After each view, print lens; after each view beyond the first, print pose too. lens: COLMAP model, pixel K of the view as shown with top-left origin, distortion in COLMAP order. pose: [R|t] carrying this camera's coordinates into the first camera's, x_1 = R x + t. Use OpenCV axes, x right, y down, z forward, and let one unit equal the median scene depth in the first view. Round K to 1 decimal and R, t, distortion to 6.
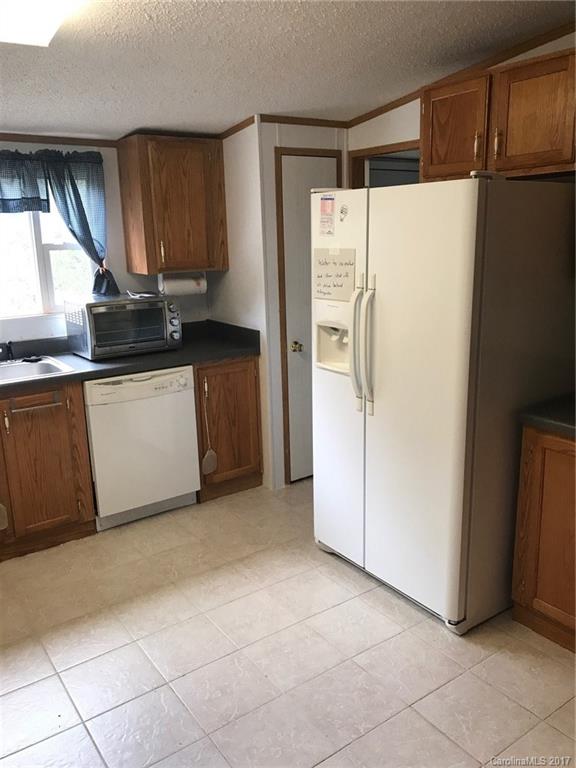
lens RADIAL K [[628.9, 0, 284.4], [0, 628.9, 381.4], [0, 0, 1]] dist [0.001334, 0.000103]
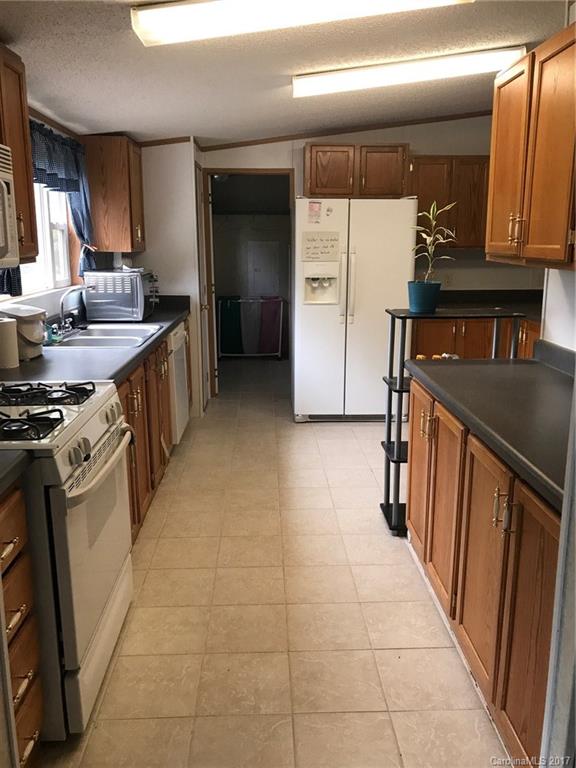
lens RADIAL K [[628.9, 0, 284.4], [0, 628.9, 381.4], [0, 0, 1]] dist [0.001334, 0.000103]
pose [[0.543201, -0.161365, 0.823950, -1.410516], [0.179944, 0.980929, 0.073478, 0.048015], [-0.820093, 0.108352, 0.561878, 0.141551]]
